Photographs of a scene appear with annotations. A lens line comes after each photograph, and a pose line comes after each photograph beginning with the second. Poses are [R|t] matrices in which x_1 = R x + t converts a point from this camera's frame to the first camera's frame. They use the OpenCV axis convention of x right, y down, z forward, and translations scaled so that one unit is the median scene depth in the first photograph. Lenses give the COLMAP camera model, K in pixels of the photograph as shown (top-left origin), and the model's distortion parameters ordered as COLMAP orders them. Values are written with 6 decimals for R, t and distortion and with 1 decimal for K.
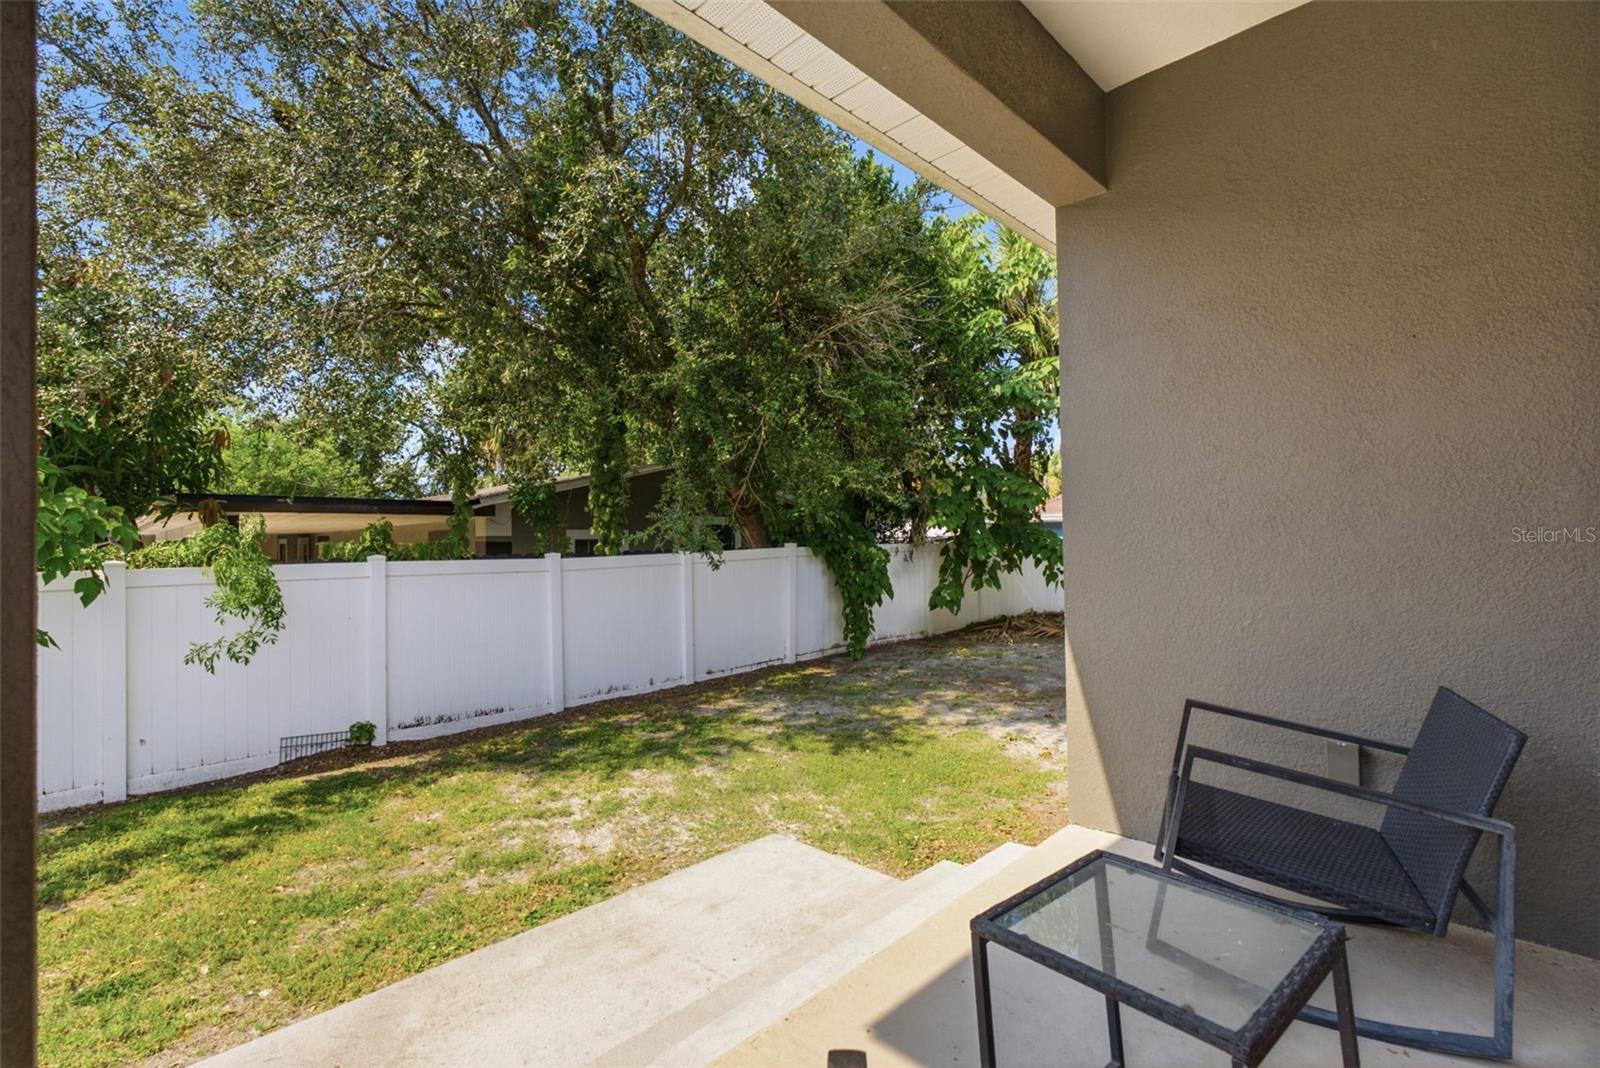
lens RADIAL K [[727.3, 0, 802.8], [0, 727.3, 528.7], [0, 0, 1]] dist [-0.000016, 0.000271]
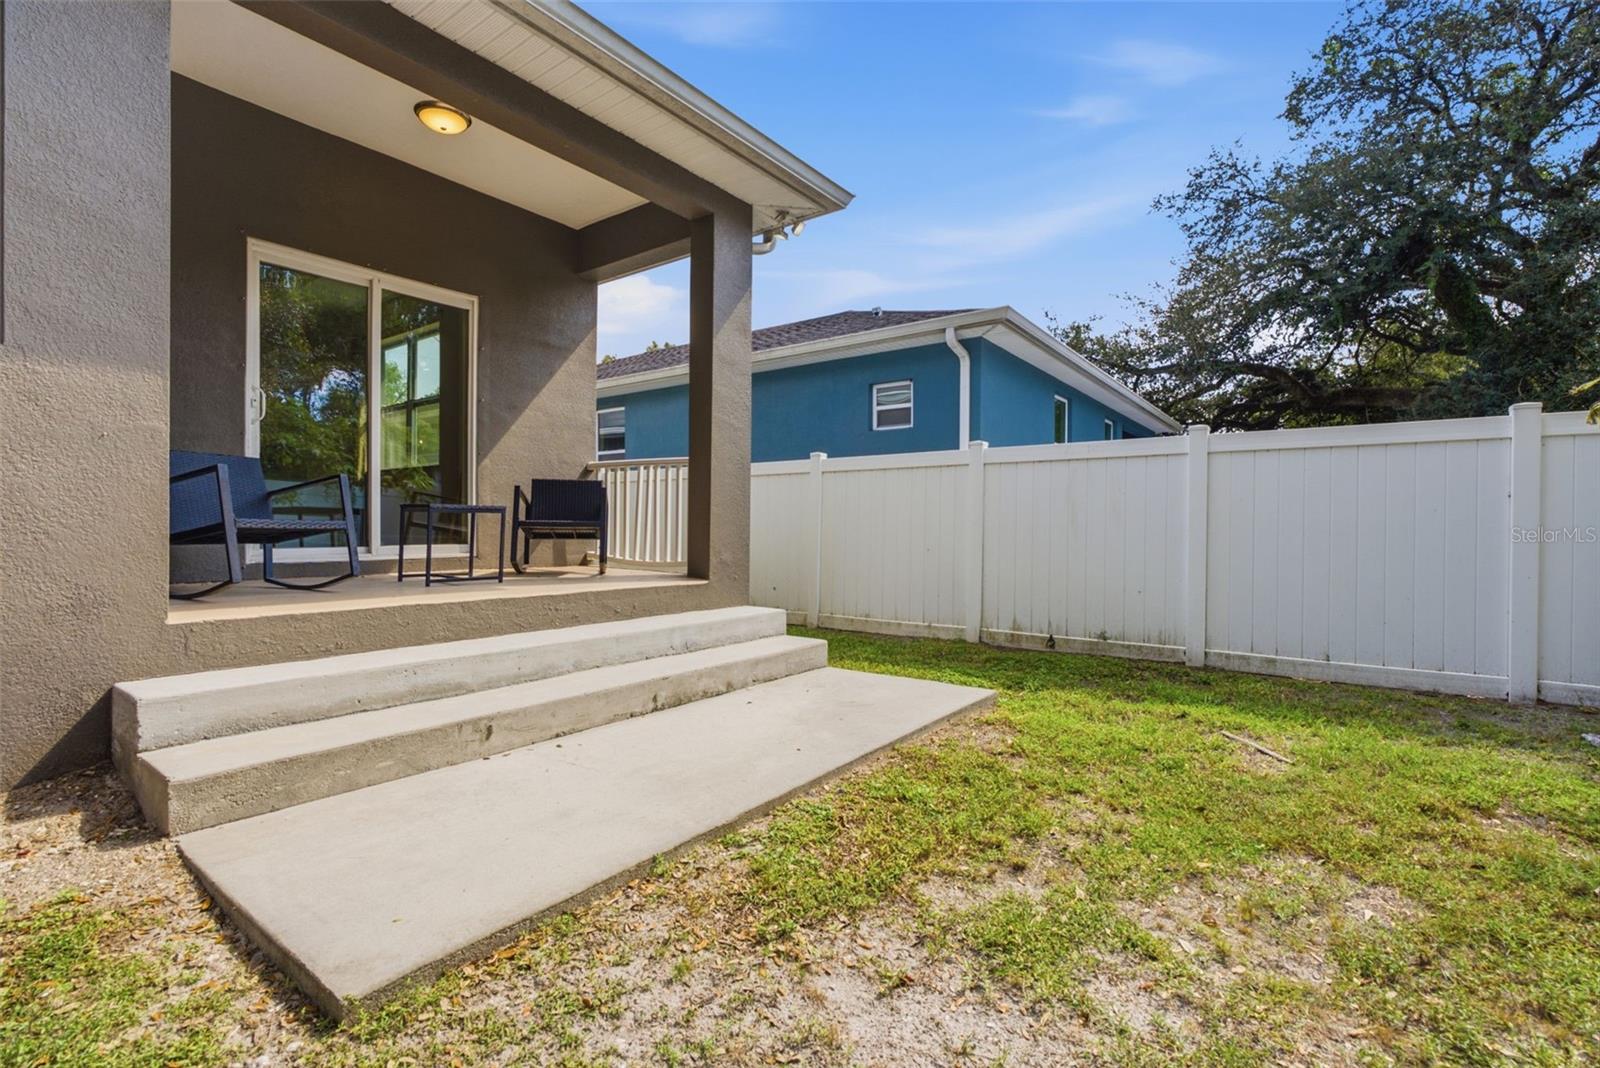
lens RADIAL K [[727.3, 0, 802.8], [0, 727.3, 528.7], [0, 0, 1]] dist [-0.000016, 0.000271]
pose [[-0.990061, 0.010671, -0.140232, -0.156220], [0.013275, 0.999756, -0.017643, 0.163166], [0.140009, -0.019329, -0.989962, 1.044136]]
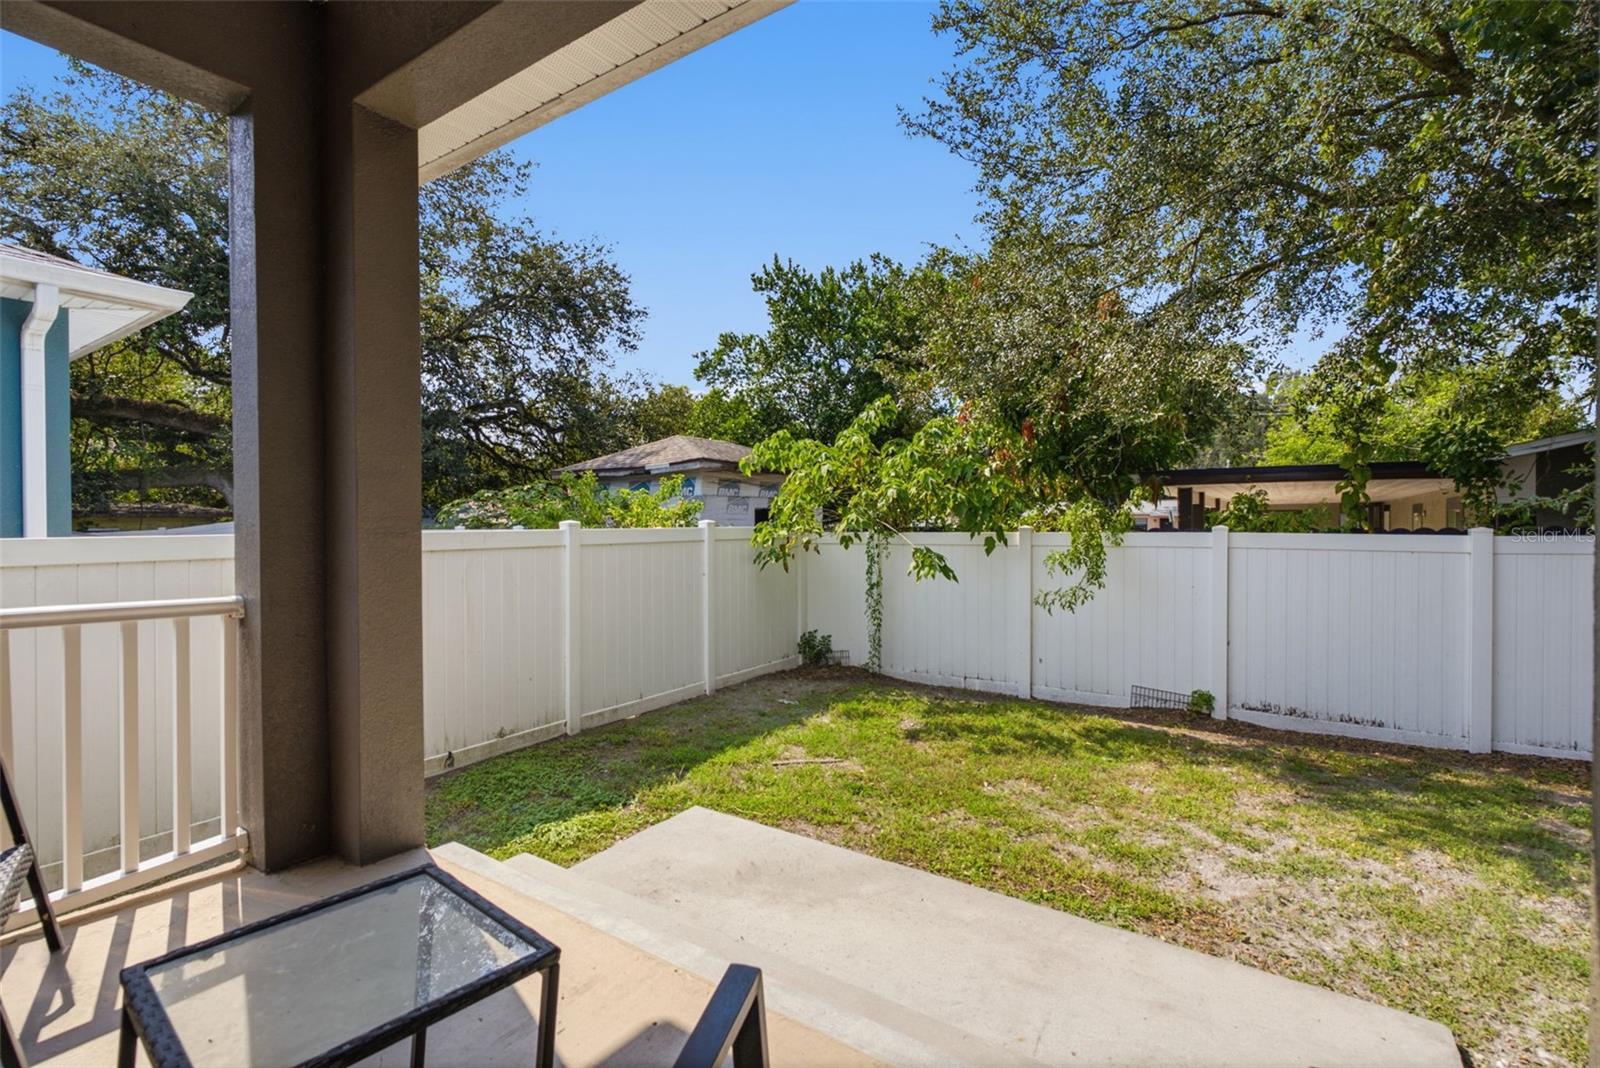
lens RADIAL K [[727.3, 0, 802.8], [0, 727.3, 528.7], [0, 0, 1]] dist [-0.000016, 0.000271]
pose [[0.190415, 0.023436, -0.981424, 0.318627], [0.017373, 0.999478, 0.027238, 0.005366], [0.981550, -0.022237, 0.189908, 0.313801]]
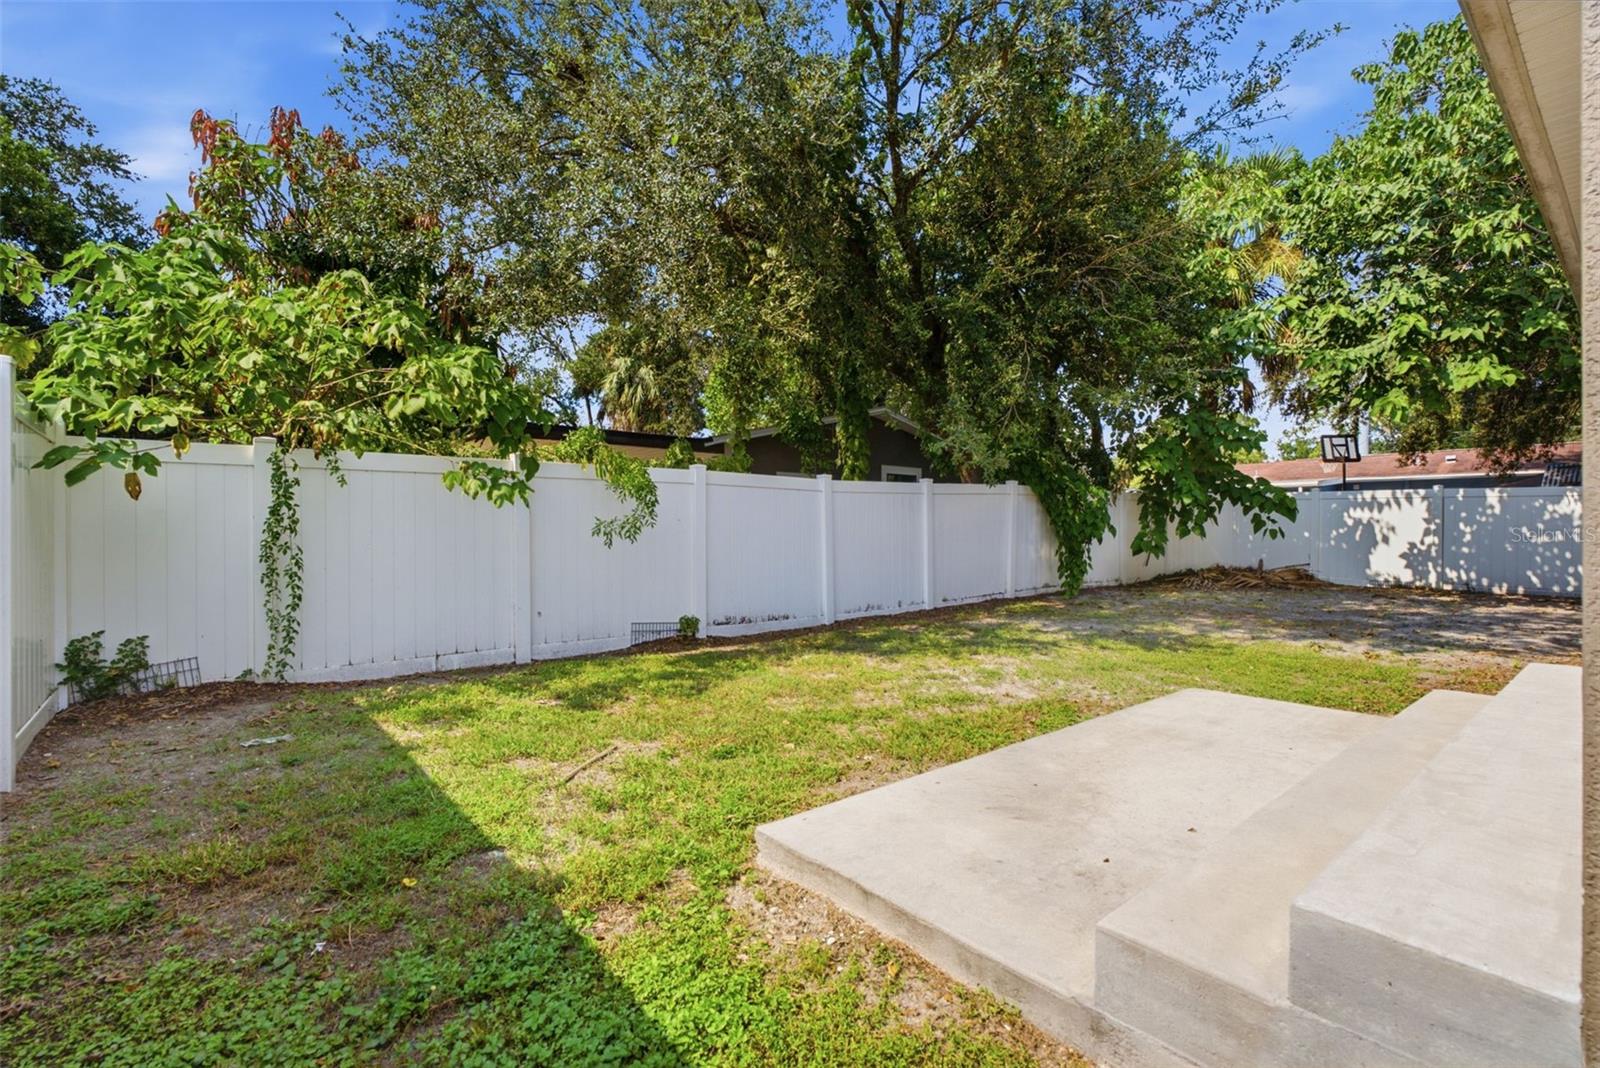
lens RADIAL K [[727.3, 0, 802.8], [0, 727.3, 528.7], [0, 0, 1]] dist [-0.000016, 0.000271]
pose [[0.995756, 0.013680, -0.091006, -0.393486], [-0.012243, 0.999792, 0.016330, 0.134886], [0.091210, -0.015147, 0.995716, -0.083656]]
